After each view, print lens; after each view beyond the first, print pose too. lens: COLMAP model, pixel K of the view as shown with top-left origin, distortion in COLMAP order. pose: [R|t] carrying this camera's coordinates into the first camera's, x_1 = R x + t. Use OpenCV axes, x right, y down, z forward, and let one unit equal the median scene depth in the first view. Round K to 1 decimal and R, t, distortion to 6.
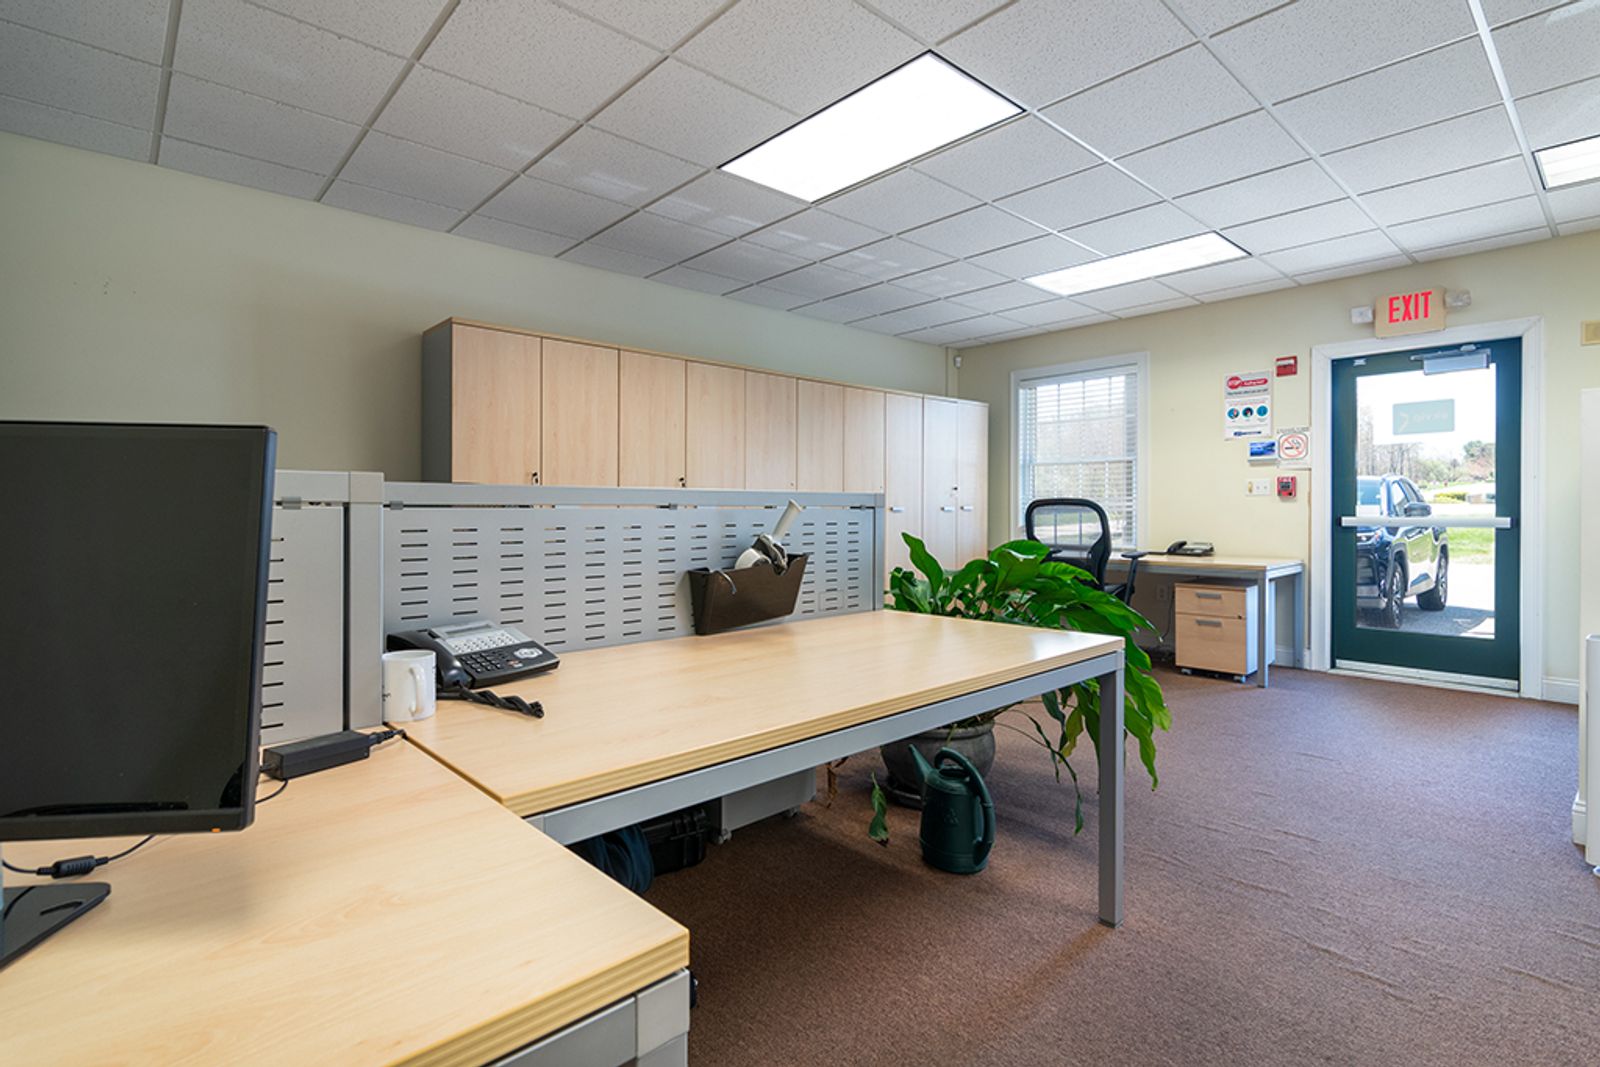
lens RADIAL K [[778.3, 0, 794.9], [0, 778.3, 509.8], [0, 0, 1]] dist [-0.004301, 0.000340]
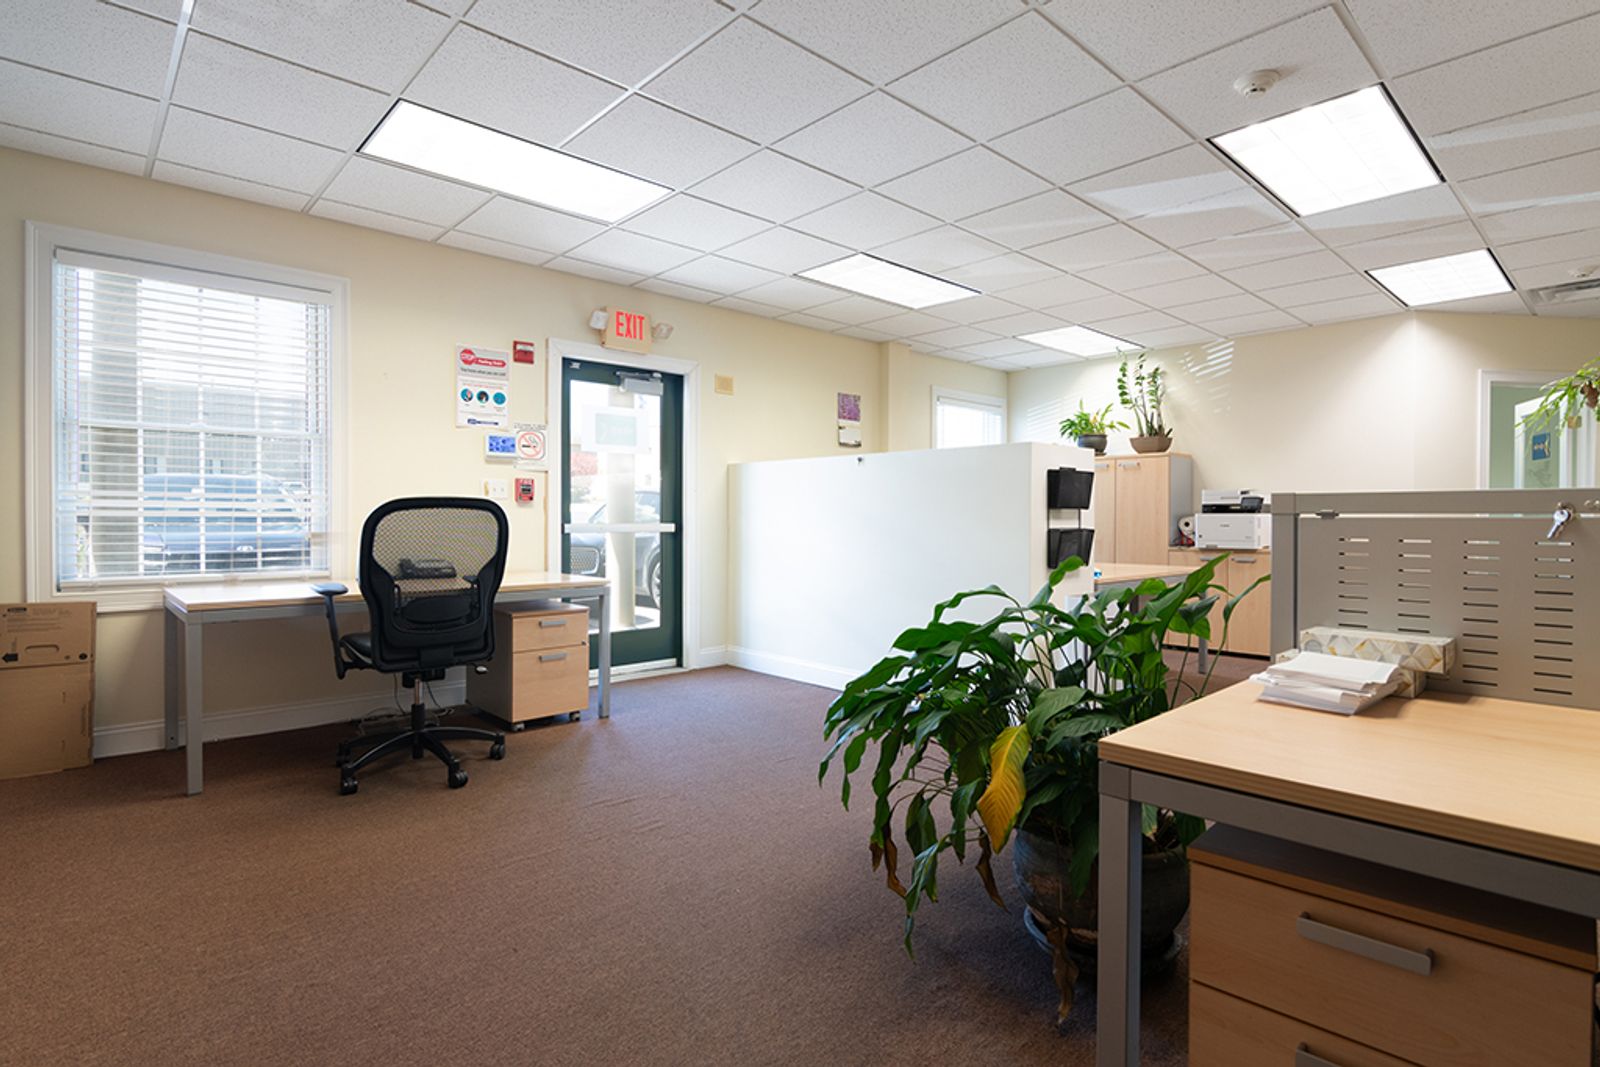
lens RADIAL K [[799.7, 0, 798.5], [0, 799.7, 523.6], [0, 0, 1]] dist [-0.001649, -0.003086]
pose [[0.000013, -0.005318, 0.999986, -0.278789], [-0.008501, 0.999950, 0.005318, 0.000939], [-0.999964, -0.008501, -0.000032, 0.712920]]
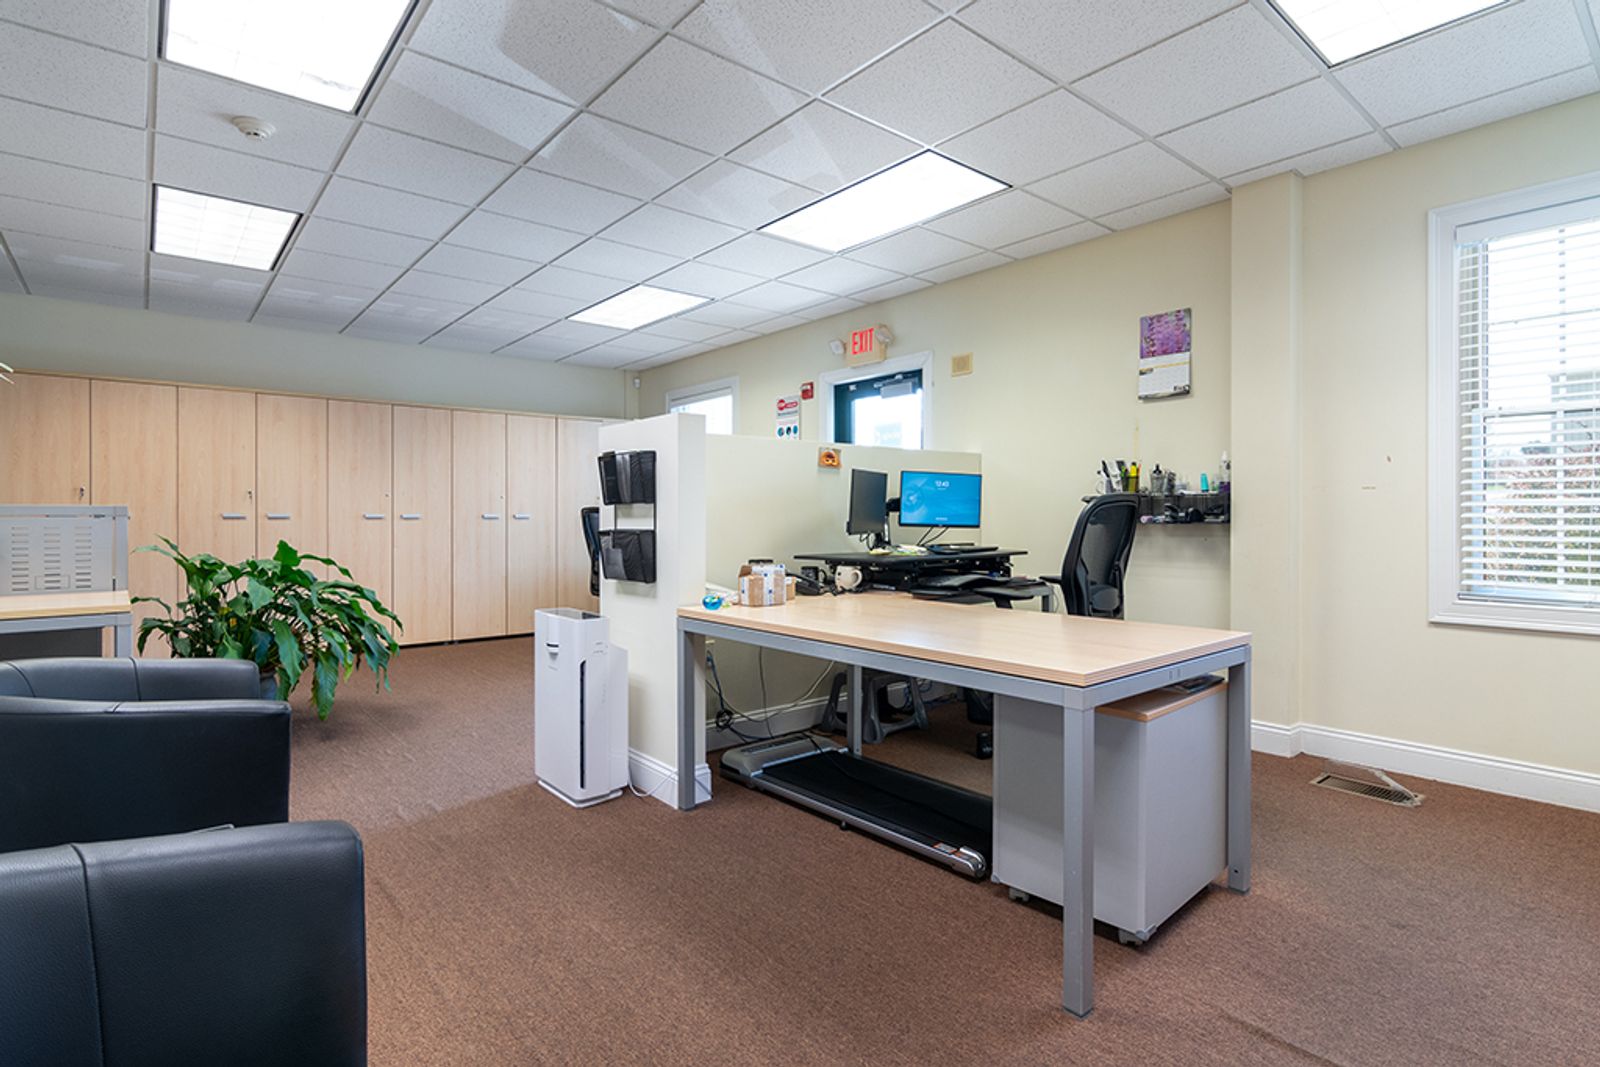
lens RADIAL K [[796.1, 0, 799.1], [0, 796.1, 527.2], [0, 0, 1]] dist [0.006609, -0.000389]
pose [[0.998940, -0.000445, -0.046023, 0.697863], [0.001284, 0.999834, 0.018196, -0.005566], [0.046007, -0.018236, 0.998775, -0.181201]]
